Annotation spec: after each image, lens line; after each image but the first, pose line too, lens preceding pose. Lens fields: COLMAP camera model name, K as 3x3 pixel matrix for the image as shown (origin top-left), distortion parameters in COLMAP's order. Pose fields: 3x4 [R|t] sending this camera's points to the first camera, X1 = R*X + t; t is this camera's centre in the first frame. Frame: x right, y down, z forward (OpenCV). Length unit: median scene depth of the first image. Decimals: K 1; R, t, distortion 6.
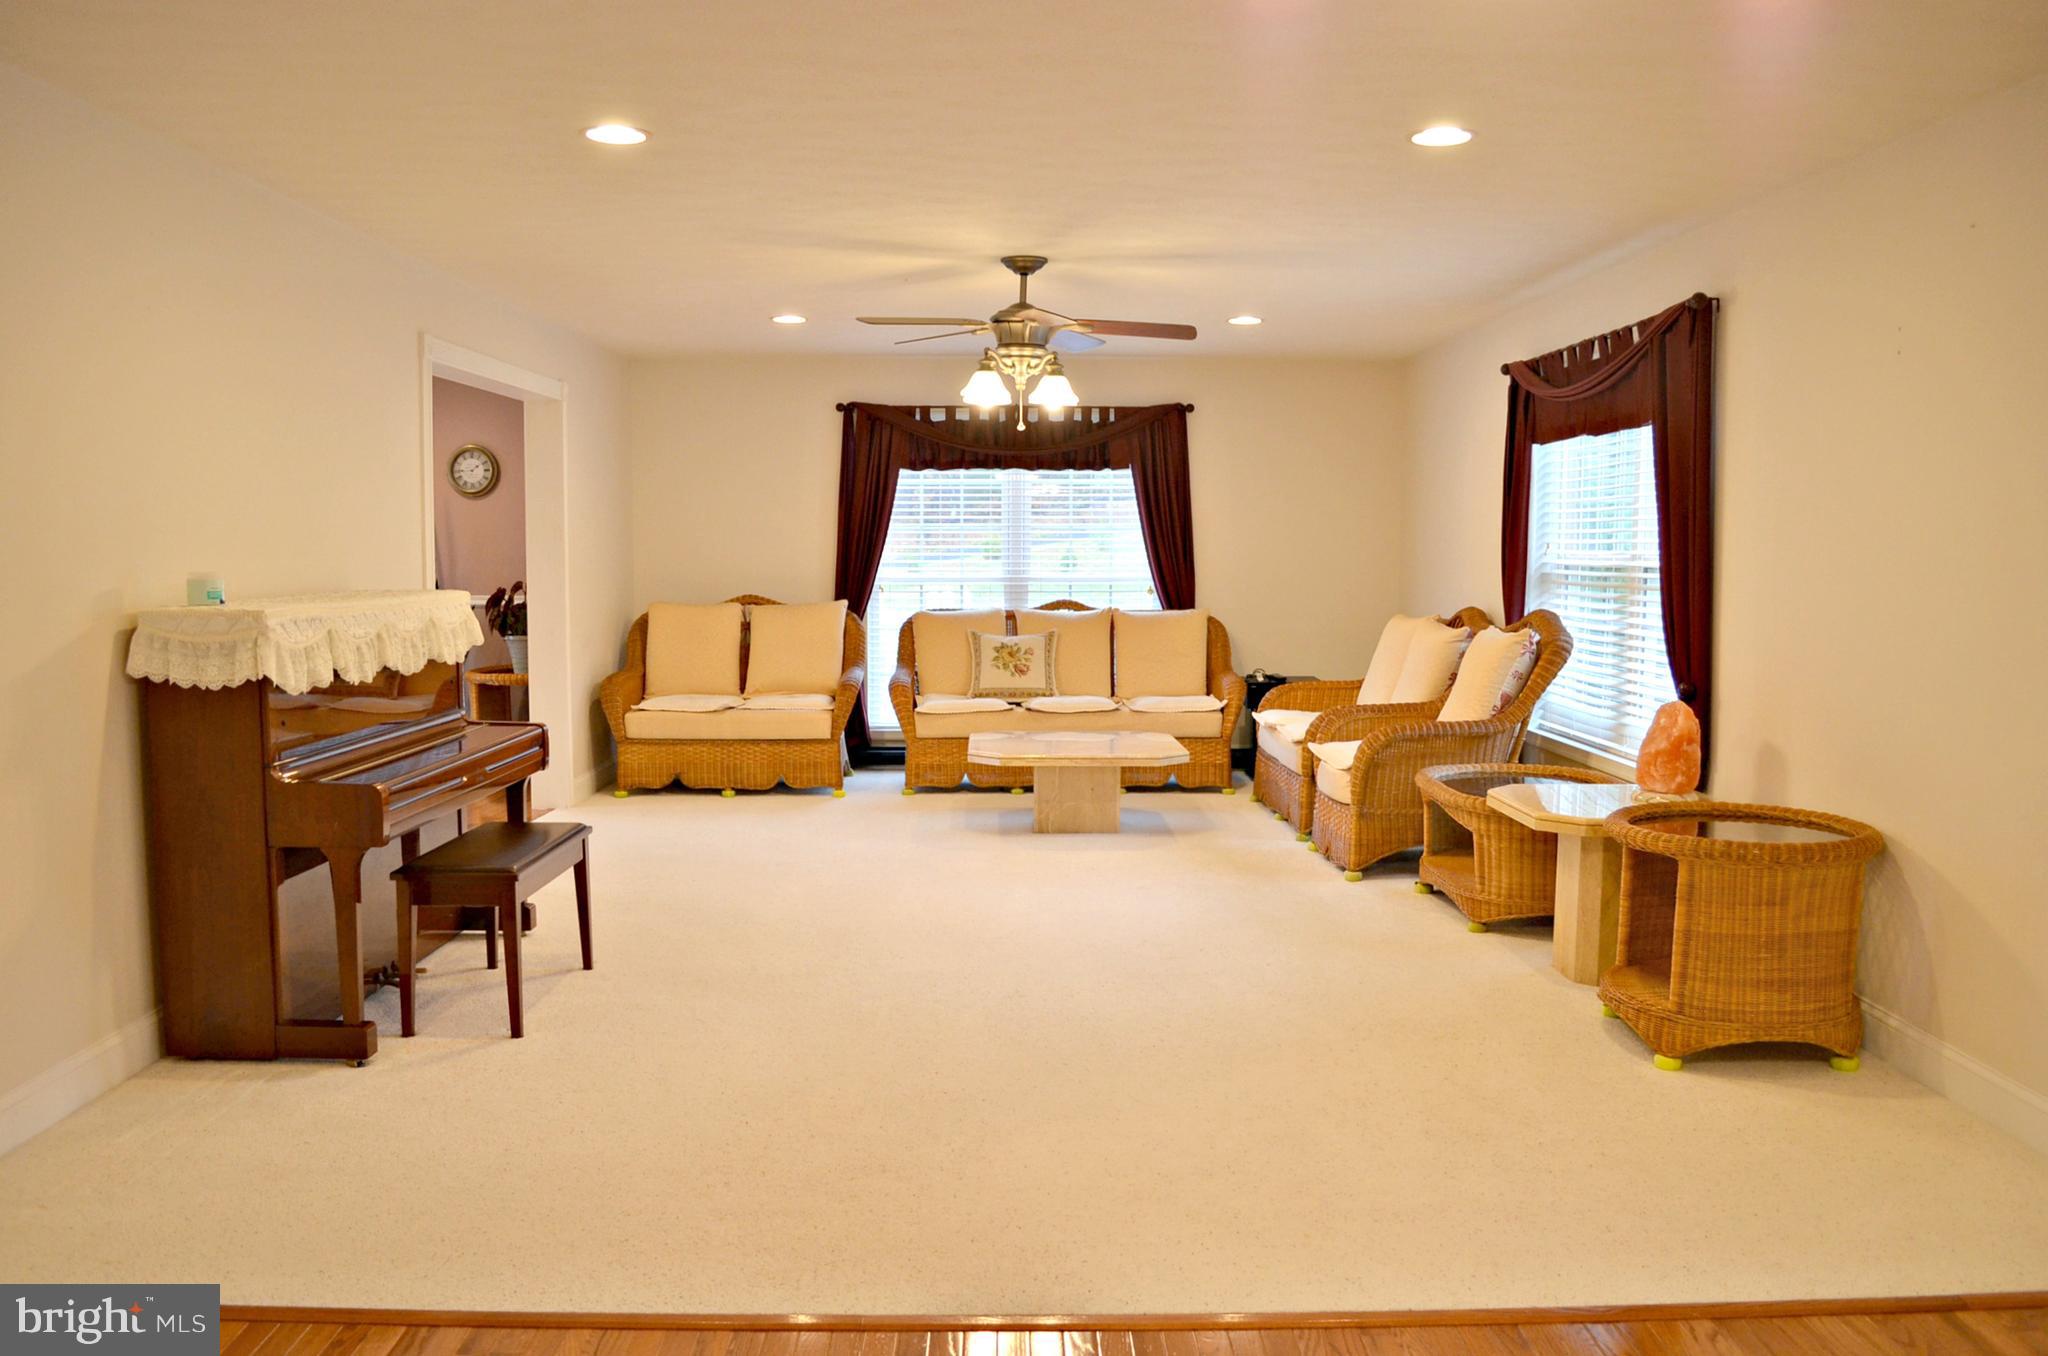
lens RADIAL K [[1628.3, 0, 1024.0], [0, 1628.3, 678.0], [0, 0, 1]] dist [-0.060537, -0.002491]
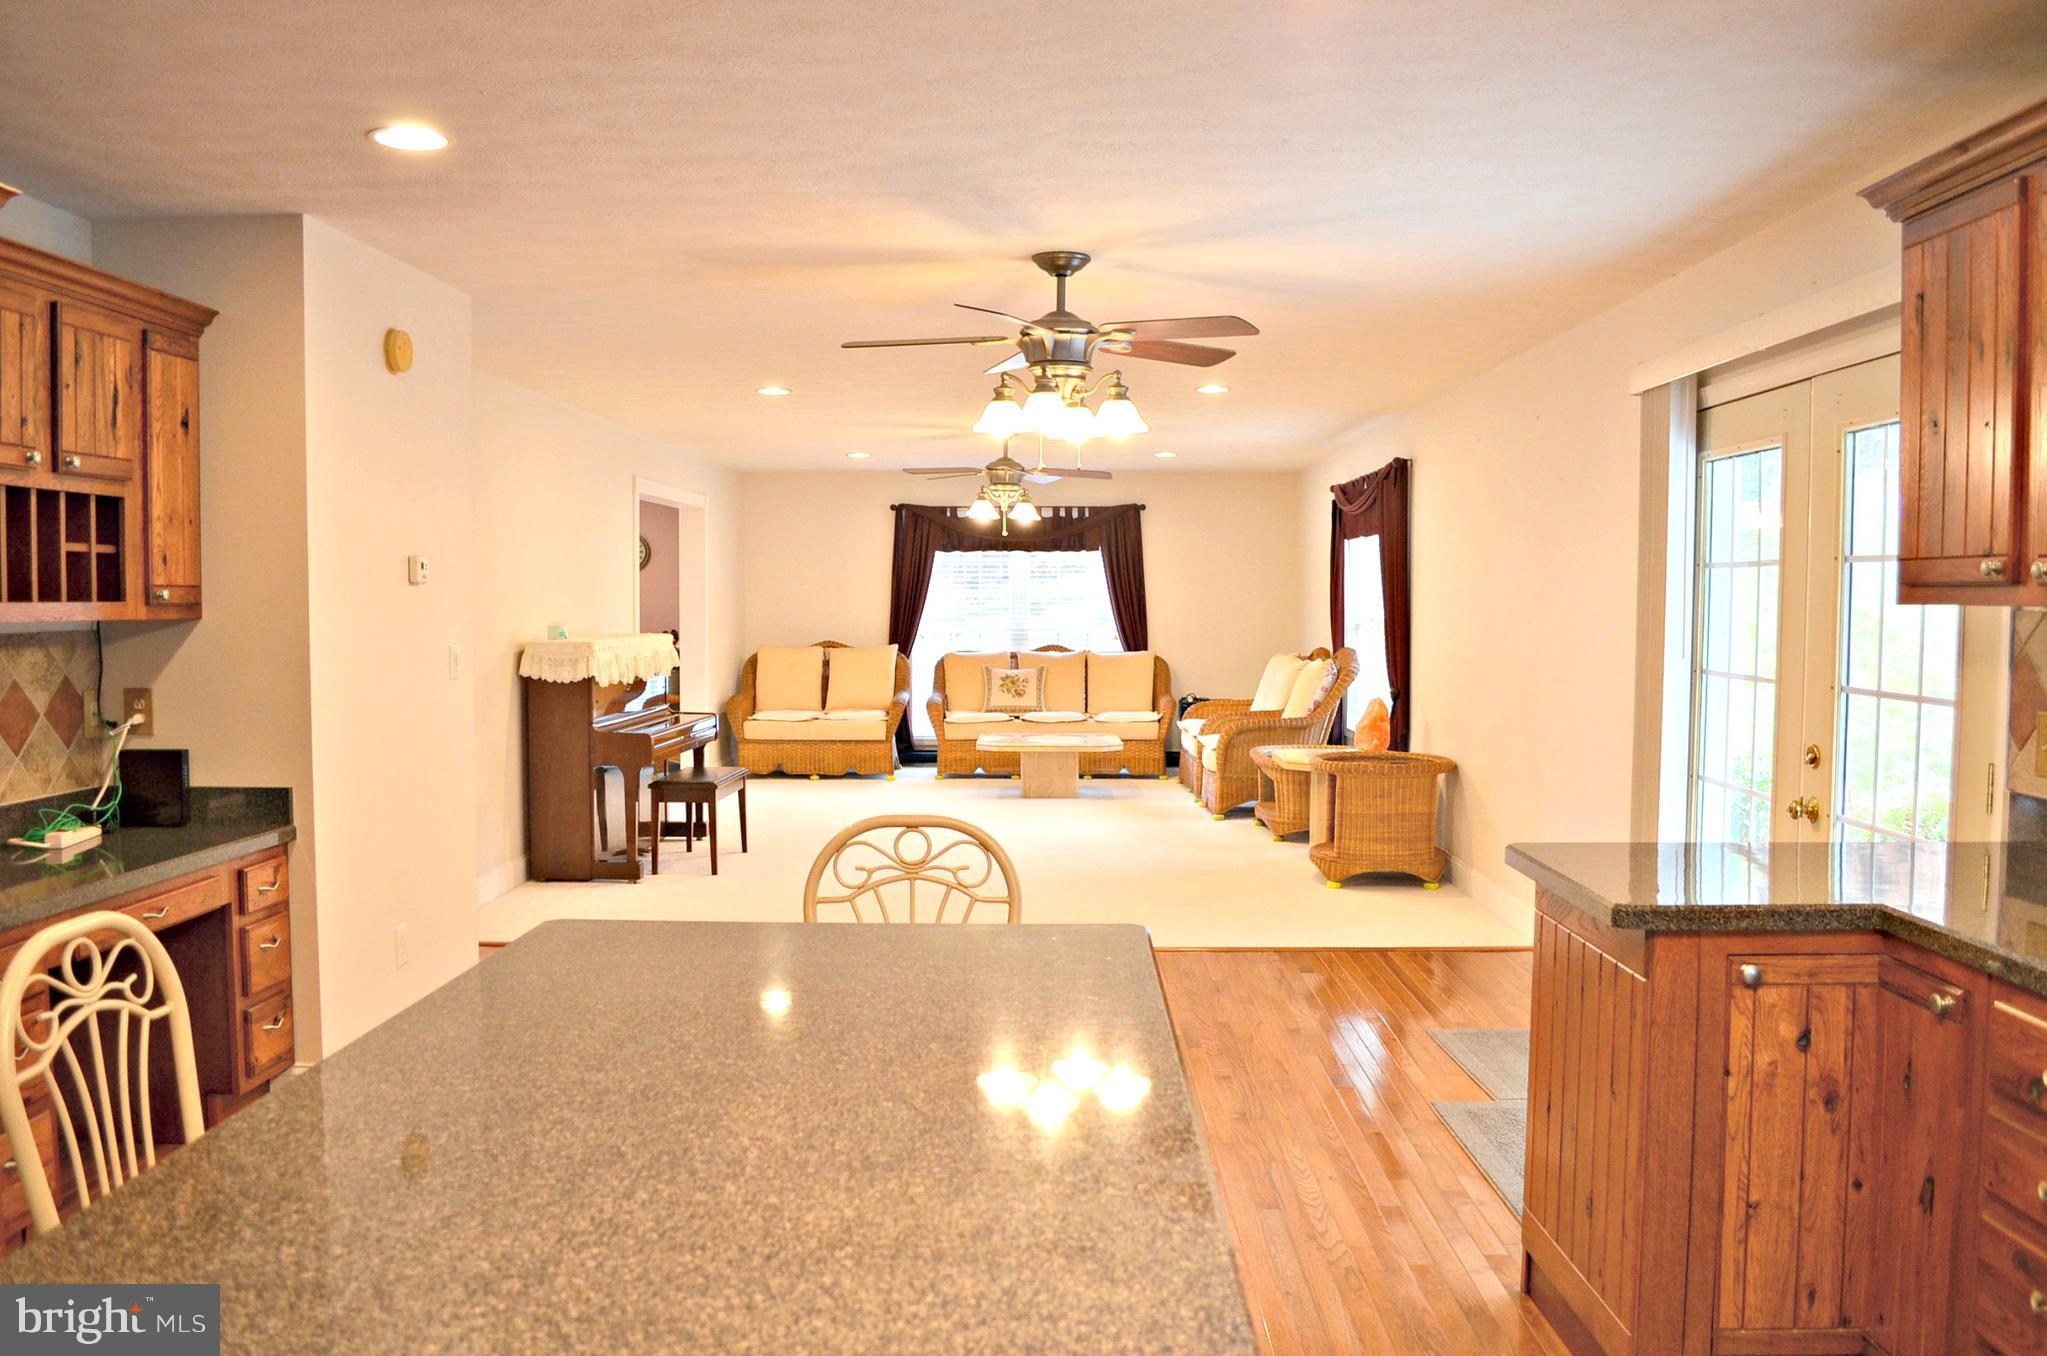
lens RADIAL K [[1627.5, 0, 1023.5], [0, 1627.5, 678.0], [0, 0, 1]] dist [-0.060537, -0.002491]
pose [[0.999465, 0.000559, -0.032715, 0.049817], [-0.001684, 0.999407, -0.034383, 0.031559], [0.032676, 0.034419, 0.998873, -0.432000]]
